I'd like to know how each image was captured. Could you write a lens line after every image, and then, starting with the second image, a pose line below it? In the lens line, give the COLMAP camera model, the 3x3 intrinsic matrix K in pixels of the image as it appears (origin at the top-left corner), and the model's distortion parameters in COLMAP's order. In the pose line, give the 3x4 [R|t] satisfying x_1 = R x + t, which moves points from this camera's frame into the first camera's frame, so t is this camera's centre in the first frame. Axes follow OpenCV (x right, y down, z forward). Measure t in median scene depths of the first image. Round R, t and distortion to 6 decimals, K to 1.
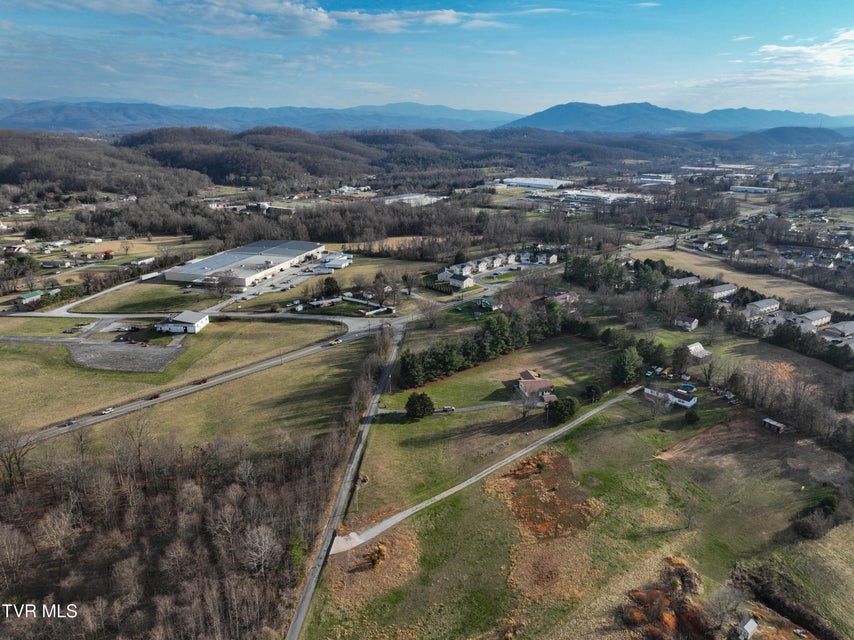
lens RADIAL K [[599.7, 0, 430.0], [0, 599.7, 317.8], [0, 0, 1]] dist [-0.001610, 0.020737]
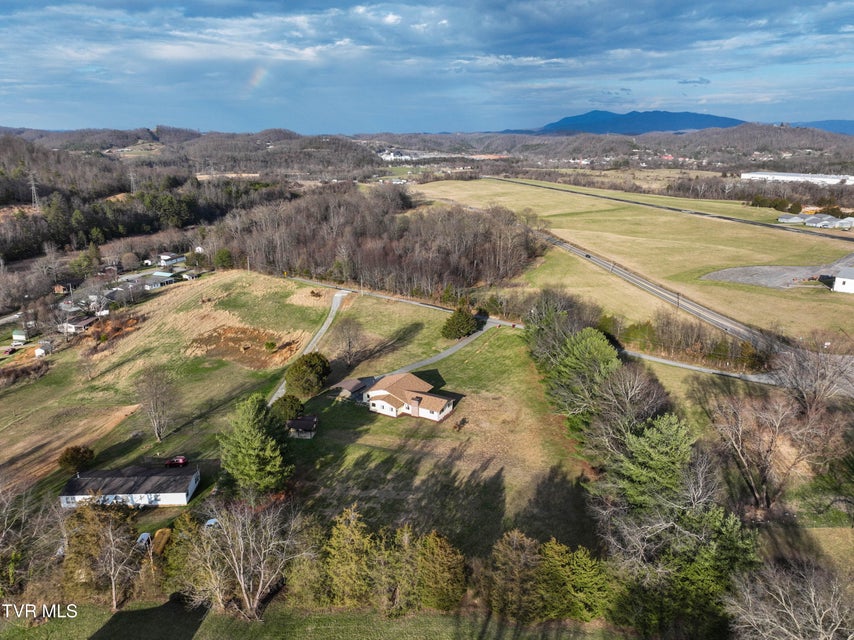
lens RADIAL K [[599.7, 0, 430.0], [0, 599.7, 317.8], [0, 0, 1]] dist [-0.001610, 0.020737]
pose [[-0.641060, 0.211827, -0.737680, 0.487417], [-0.243147, 0.855595, 0.456986, -0.172926], [0.727957, 0.472320, -0.496983, 1.154882]]
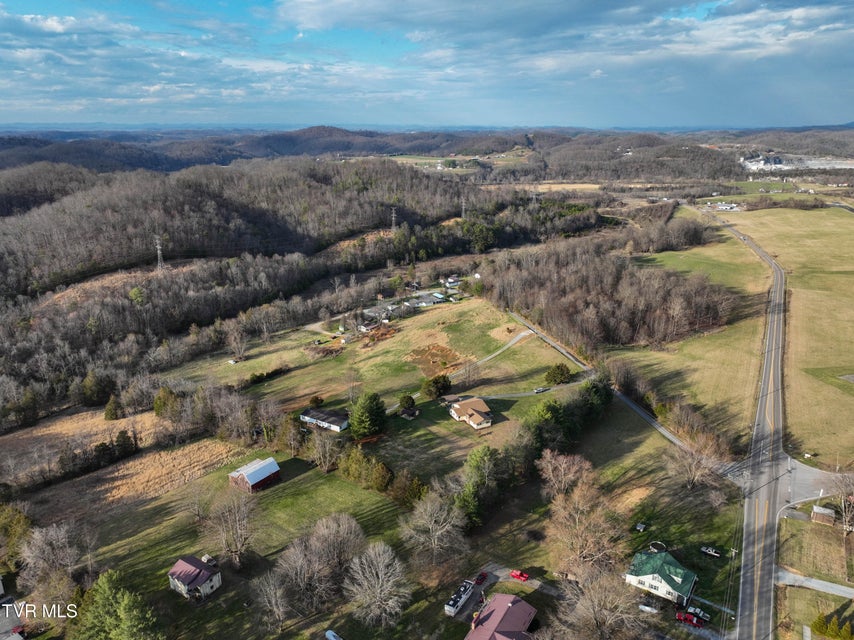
lens RADIAL K [[599.7, 0, 430.0], [0, 599.7, 317.8], [0, 0, 1]] dist [-0.001610, 0.020737]
pose [[-0.962024, 0.081261, -0.260589, 0.425606], [-0.083793, 0.820652, 0.565251, -0.475061], [0.259786, 0.565621, -0.782678, 1.501558]]
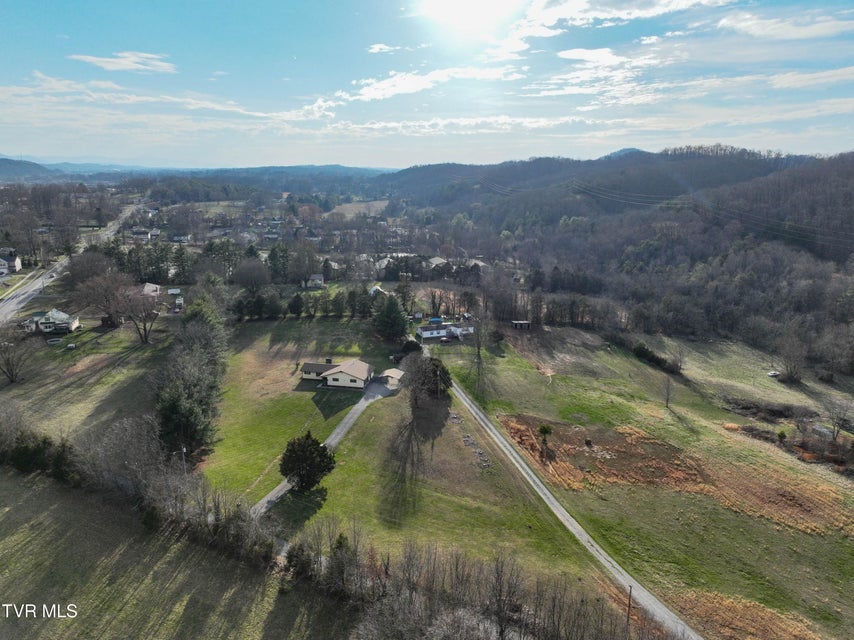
lens RADIAL K [[599.7, 0, 430.0], [0, 599.7, 317.8], [0, 0, 1]] dist [-0.001610, 0.020737]
pose [[0.389312, -0.223303, 0.893628, -0.331694], [0.280257, 0.952888, 0.116017, 0.005690], [-0.877435, 0.205279, 0.433553, 0.579862]]
